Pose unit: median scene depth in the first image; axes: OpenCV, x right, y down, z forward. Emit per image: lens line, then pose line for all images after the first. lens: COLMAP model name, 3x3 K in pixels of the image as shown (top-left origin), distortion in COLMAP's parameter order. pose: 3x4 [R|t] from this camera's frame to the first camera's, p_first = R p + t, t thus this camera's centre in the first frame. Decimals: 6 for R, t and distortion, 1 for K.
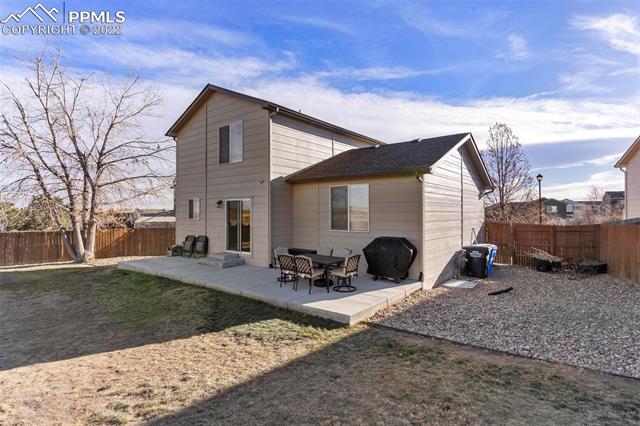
lens RADIAL K [[331.0, 0, 319.8], [0, 331.0, 224.1], [0, 0, 1]] dist [0.002634, -0.000085]
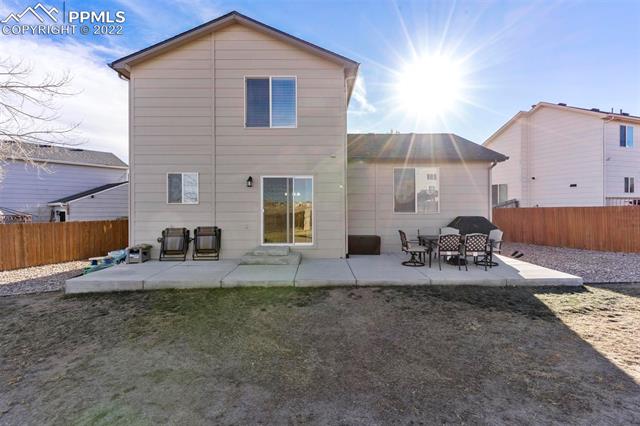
lens RADIAL K [[314.7, 0, 327.4], [0, 314.7, 213.9], [0, 0, 1]] dist [-0.021678, -0.000137]
pose [[0.768786, -0.009287, 0.639438, -0.617795], [0.026247, 0.999510, -0.017039, 0.028223], [-0.638967, 0.029883, 0.768654, 0.358420]]
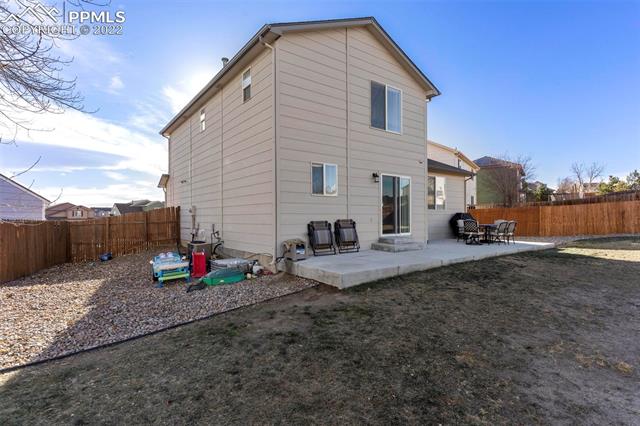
lens RADIAL K [[324.3, 0, 320.8], [0, 324.3, 217.3], [0, 0, 1]] dist [0.002262, 0.000850]
pose [[0.252929, 0.000560, 0.967485, -1.092445], [0.039315, 0.999168, -0.010856, 0.038674], [-0.966686, 0.040782, 0.252697, 0.935851]]
